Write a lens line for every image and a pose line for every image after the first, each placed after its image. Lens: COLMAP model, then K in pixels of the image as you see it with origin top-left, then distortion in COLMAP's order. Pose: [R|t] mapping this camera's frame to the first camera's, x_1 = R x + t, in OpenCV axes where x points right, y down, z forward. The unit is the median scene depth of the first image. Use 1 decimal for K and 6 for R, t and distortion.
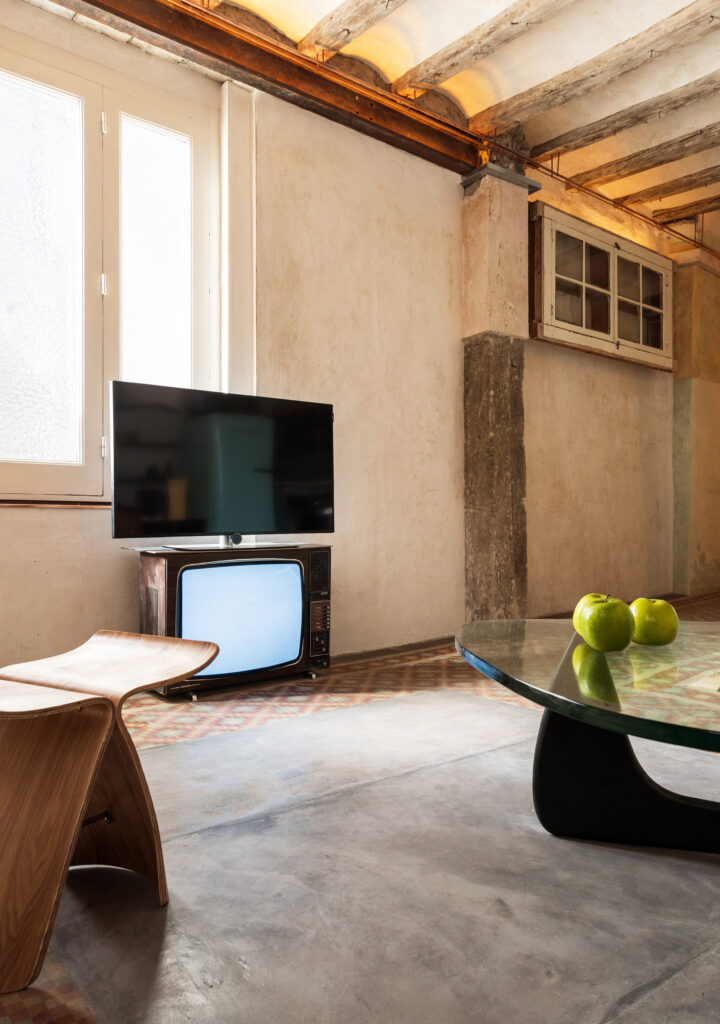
lens RADIAL K [[741.7, 0, 350.8], [0, 741.7, 526.6], [0, 0, 1]] dist [-0.017988, 0.013619]
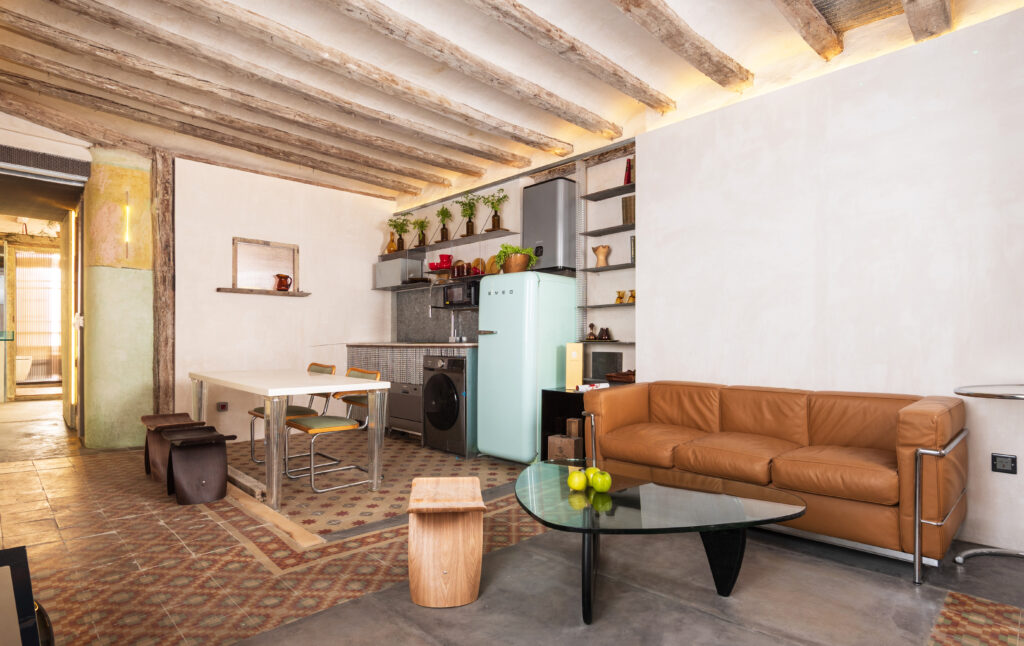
lens RADIAL K [[542.1, 0, 528.0], [0, 542.1, 335.6], [0, 0, 1]] dist [-0.009340, 0.002984]
pose [[-0.130657, 0.010315, 0.991374, -0.394330], [-0.004479, 0.999930, -0.010994, -0.108689], [-0.991418, -0.005877, -0.130601, 0.497624]]
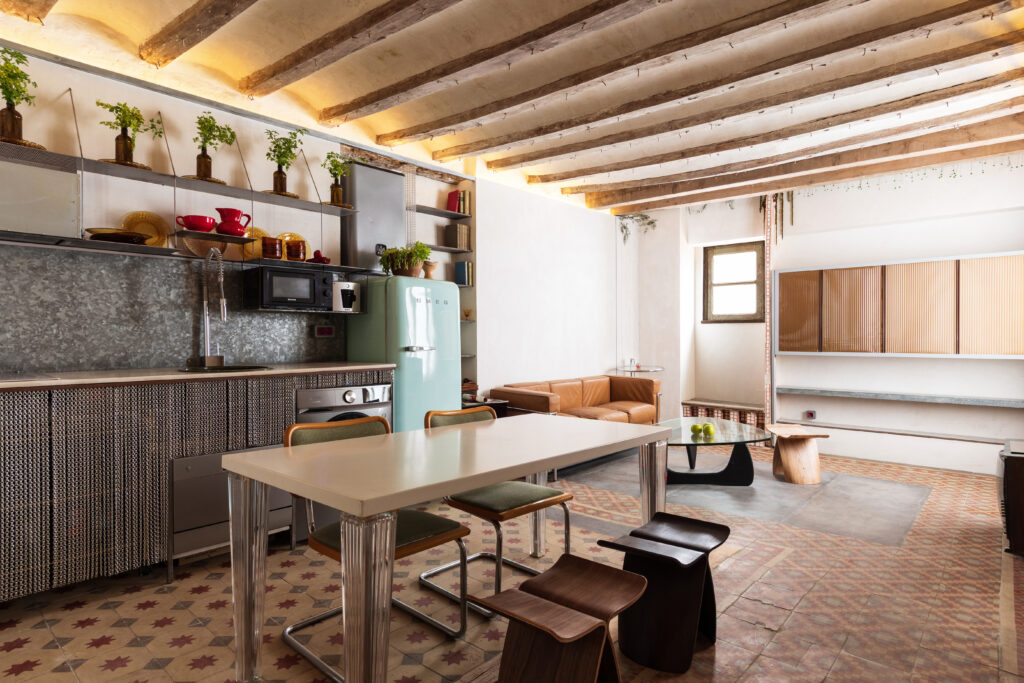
lens RADIAL K [[540.3, 0, 510.5], [0, 540.3, 342.0], [0, 0, 1]] dist [-0.000902, -0.003681]
pose [[-0.986499, 0.006961, -0.163617, 0.751472], [0.006780, 0.999976, 0.001663, -0.139546], [0.163624, 0.000531, -0.986523, 1.369867]]
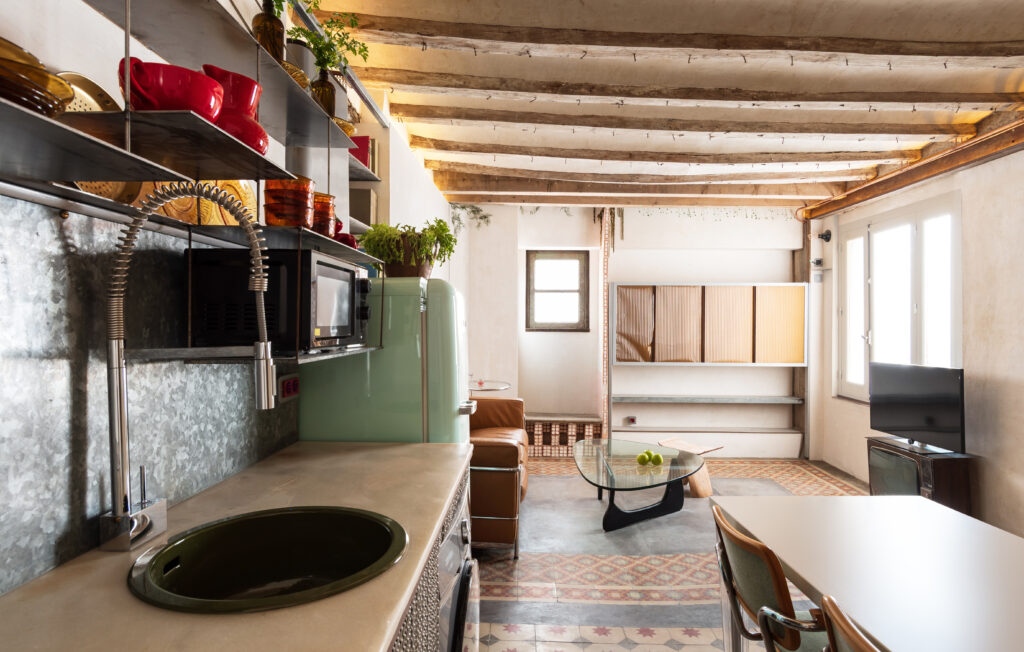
lens RADIAL K [[549.5, 0, 512.0], [0, 549.5, 322.5], [0, 0, 1]] dist [0.013493, -0.006440]
pose [[-0.637774, -0.001271, -0.770222, 1.144619], [0.002695, 0.999989, -0.003882, -0.209094], [0.770219, -0.004552, -0.637764, 0.813383]]
